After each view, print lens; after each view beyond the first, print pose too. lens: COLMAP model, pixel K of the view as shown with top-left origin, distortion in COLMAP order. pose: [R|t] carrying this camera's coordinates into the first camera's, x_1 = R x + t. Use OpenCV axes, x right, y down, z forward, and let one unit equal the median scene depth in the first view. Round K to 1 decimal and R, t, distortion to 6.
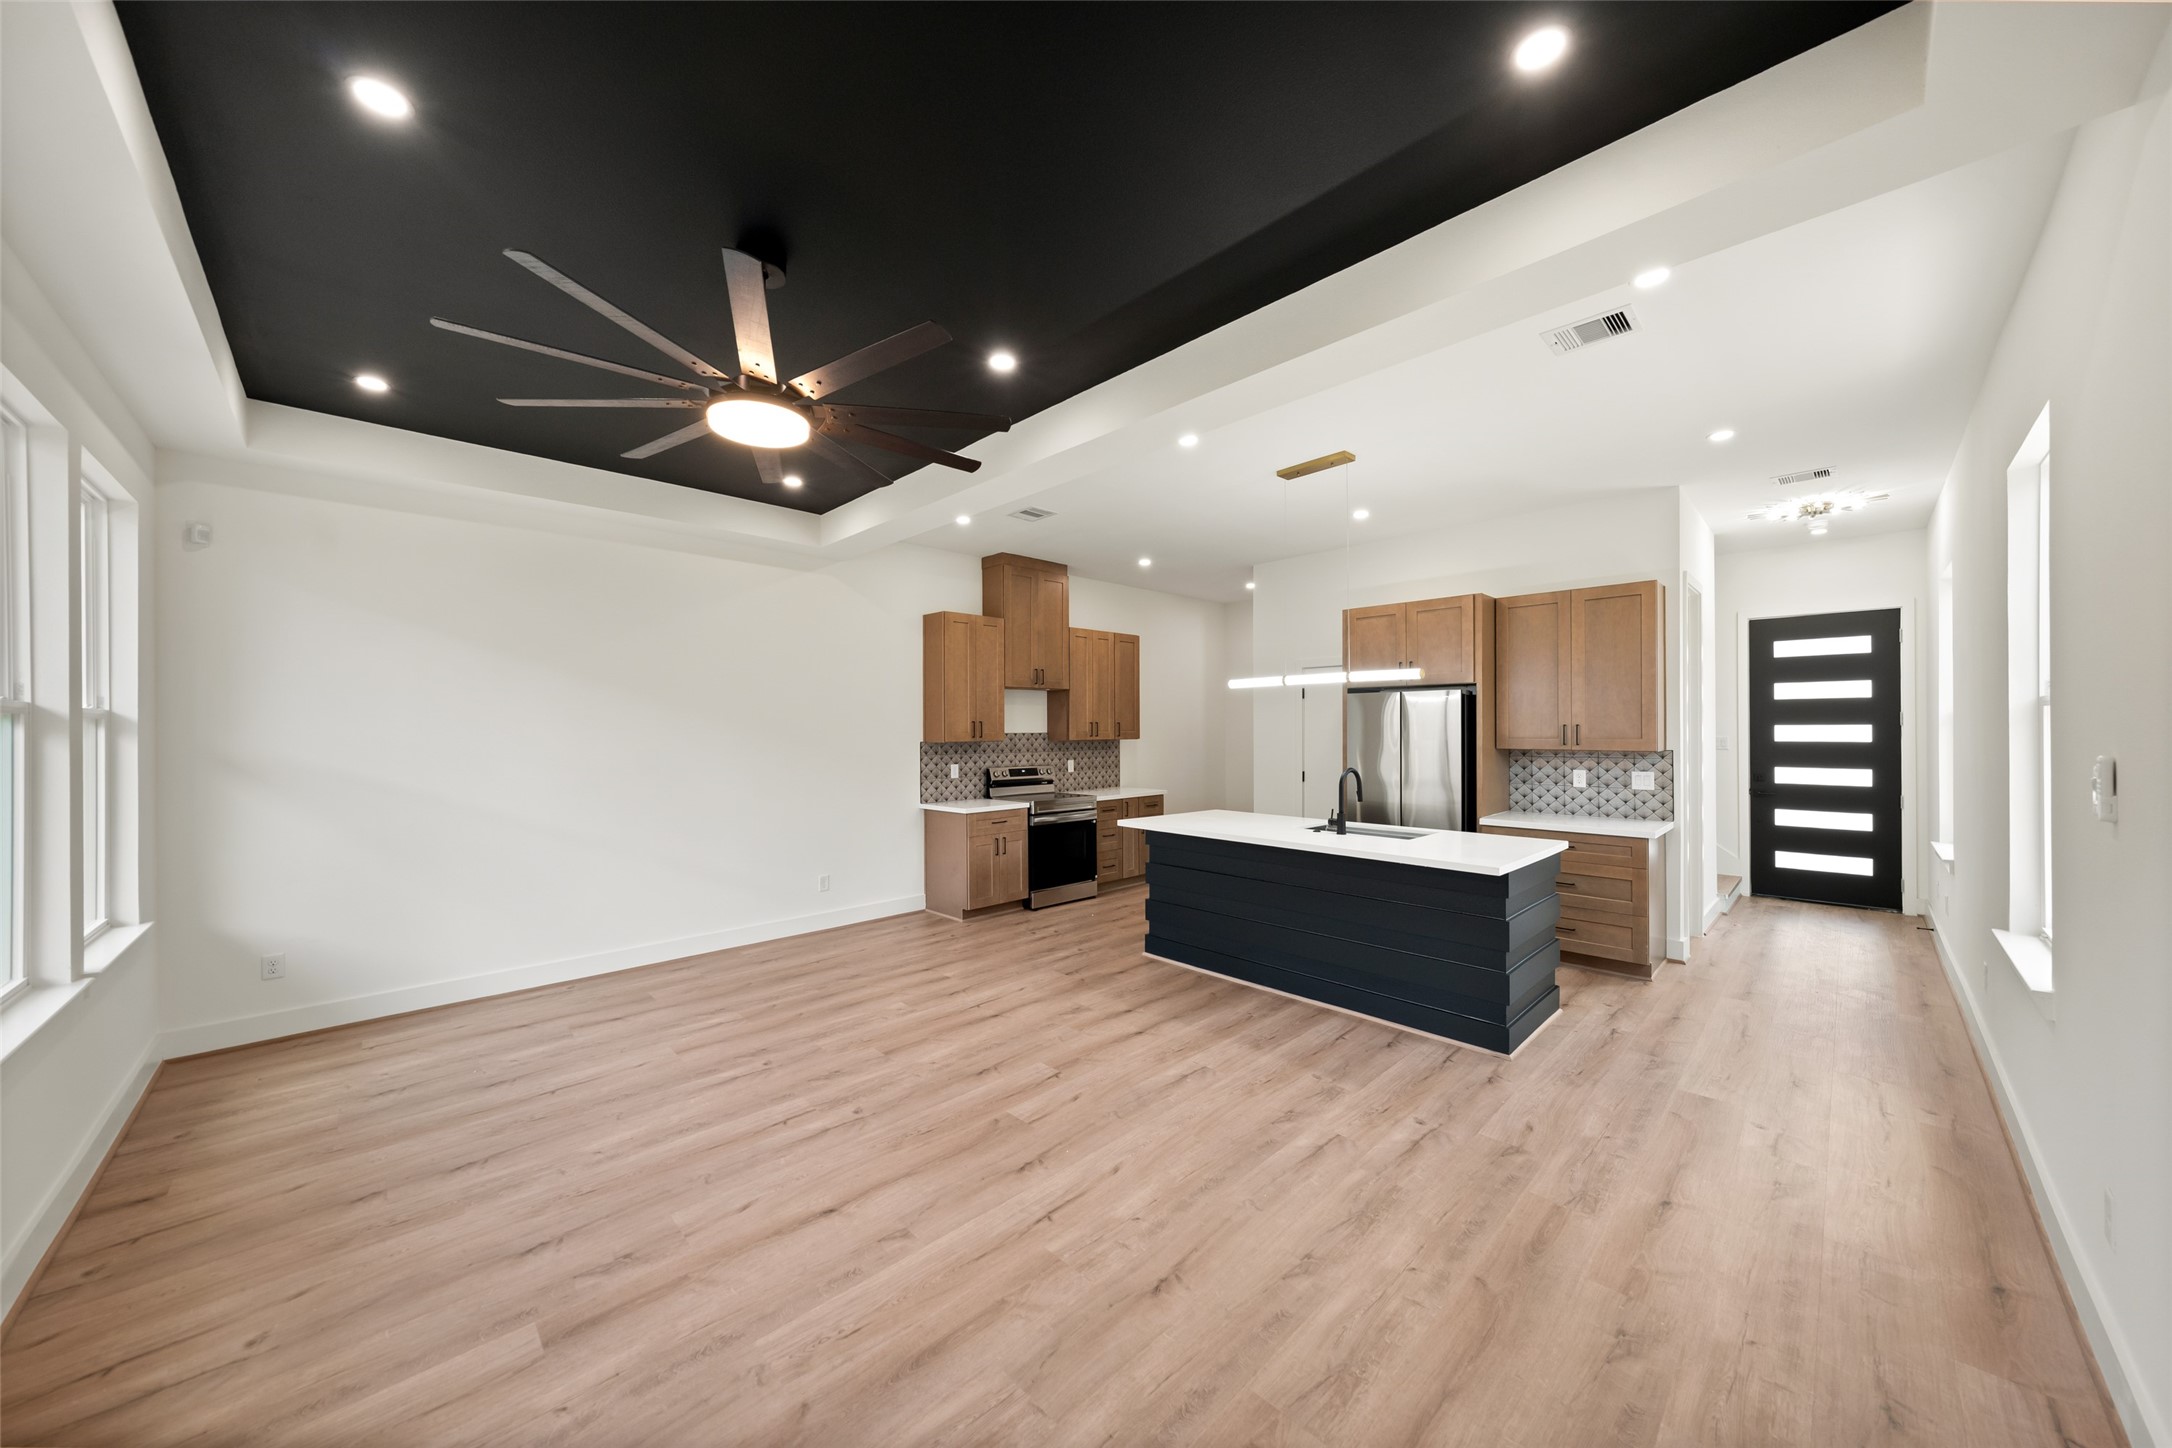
lens RADIAL K [[751.5, 0, 1081.1], [0, 751.5, 727.8], [0, 0, 1]] dist [-0.001792, -0.000011]
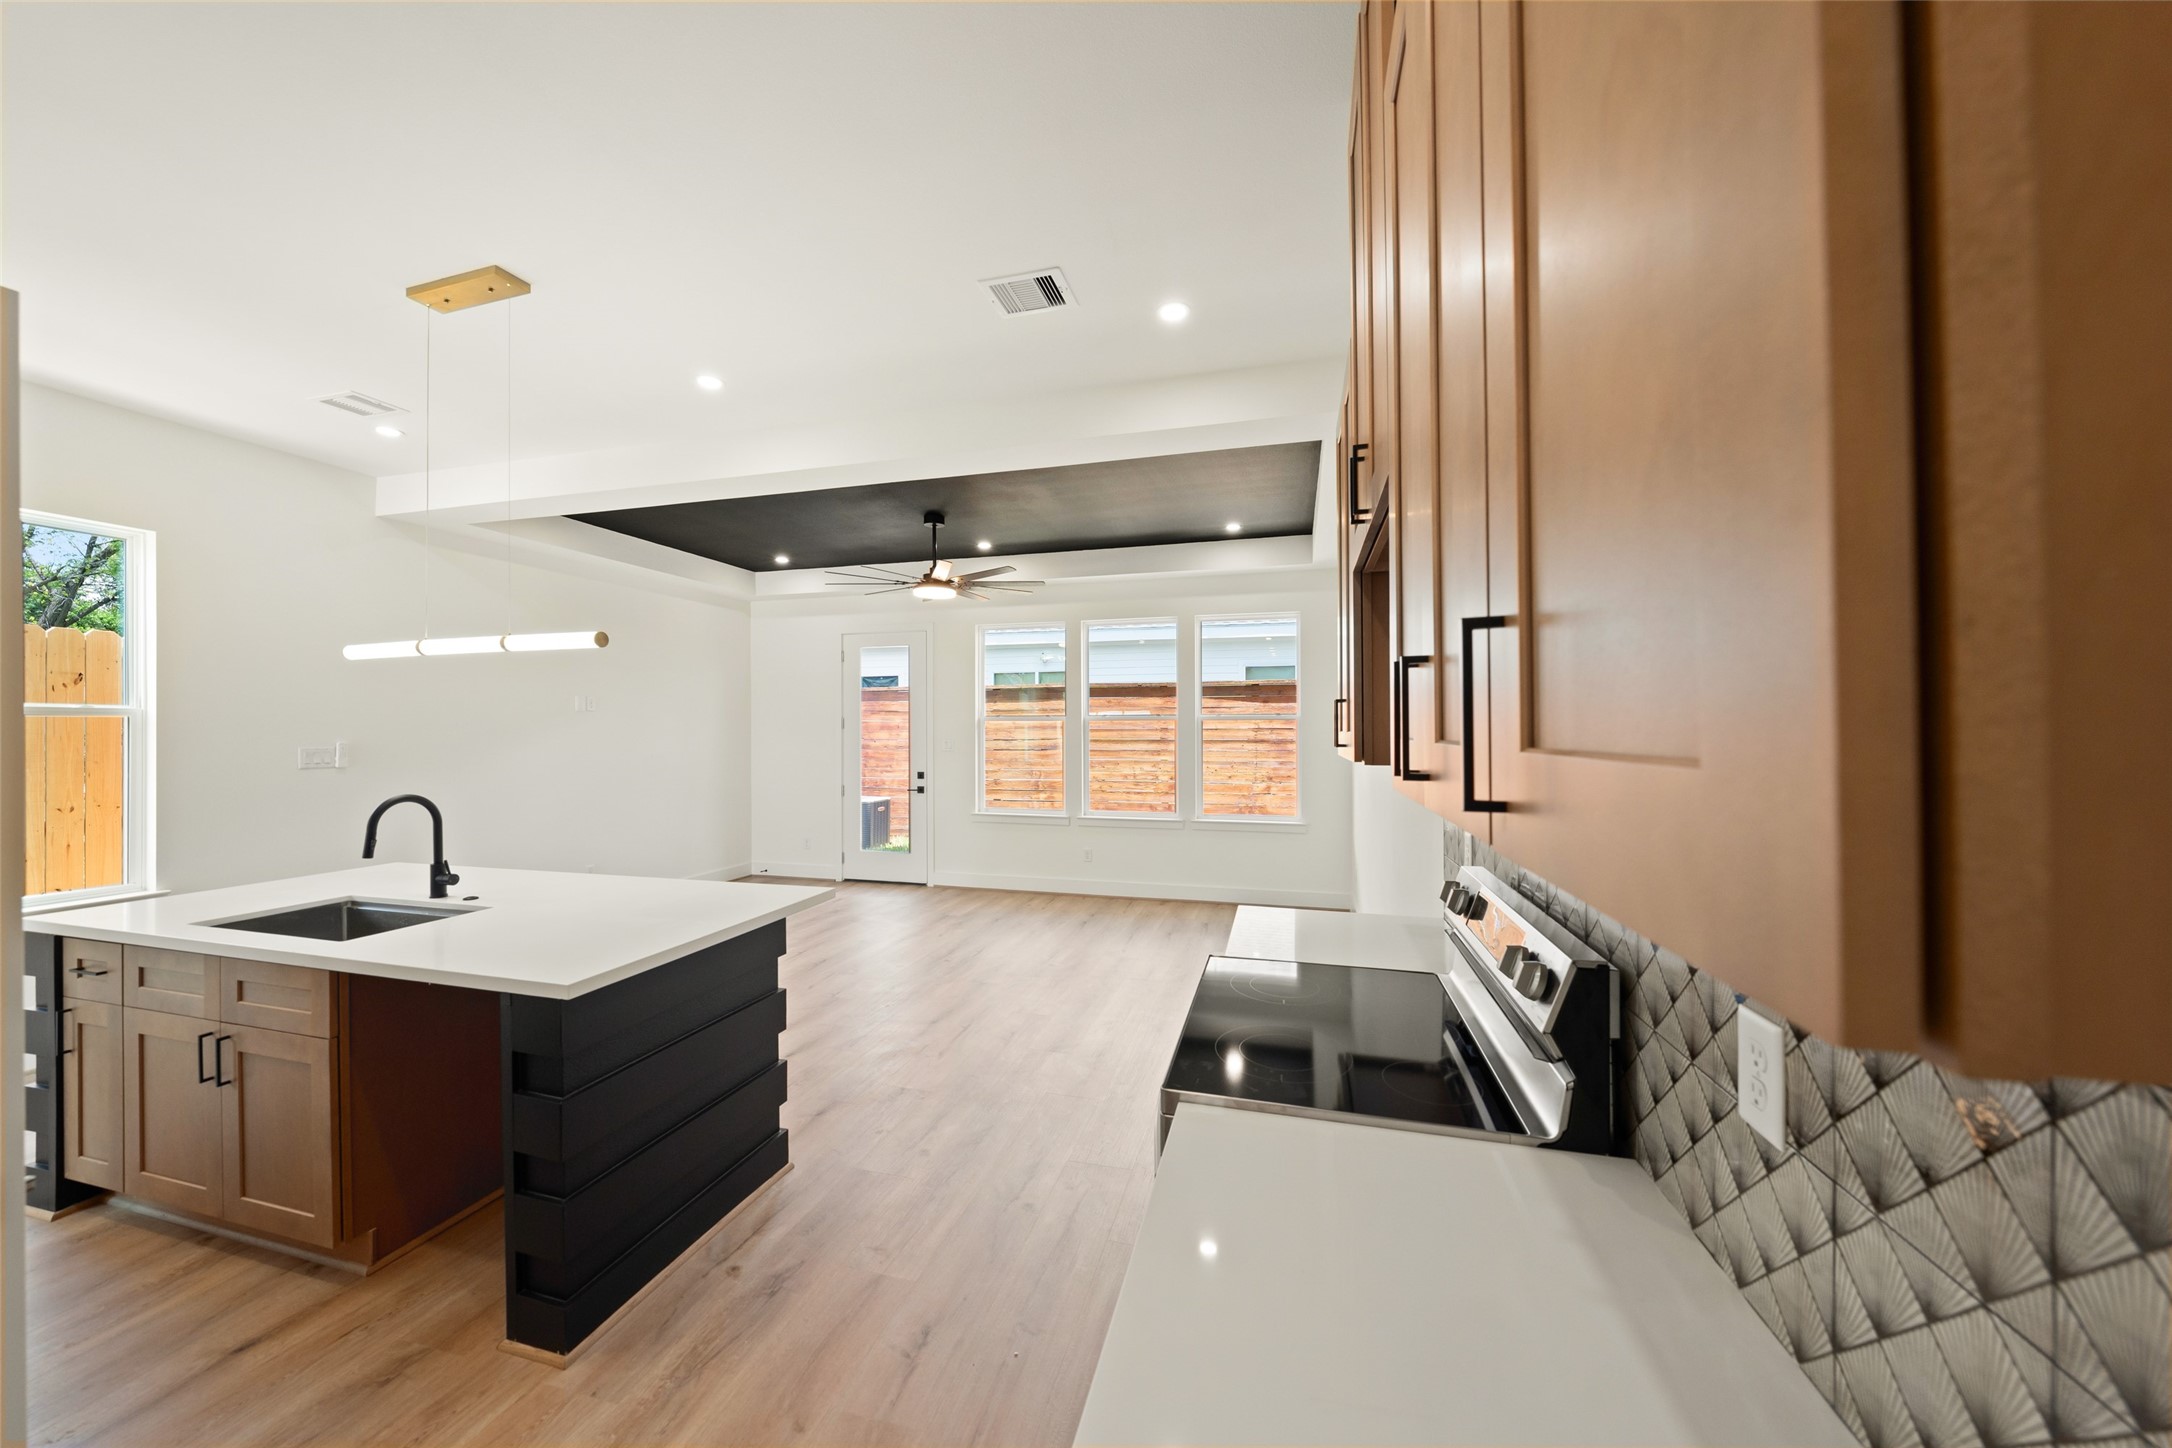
lens RADIAL K [[766.1, 0, 1077.3], [0, 766.1, 722.1], [0, 0, 1]] dist [-0.009016, -0.000129]
pose [[-0.861706, 0.003644, -0.507394, 0.192695], [0.008620, 0.999935, -0.007459, 0.003024], [0.507334, -0.010801, -0.861682, 1.643402]]
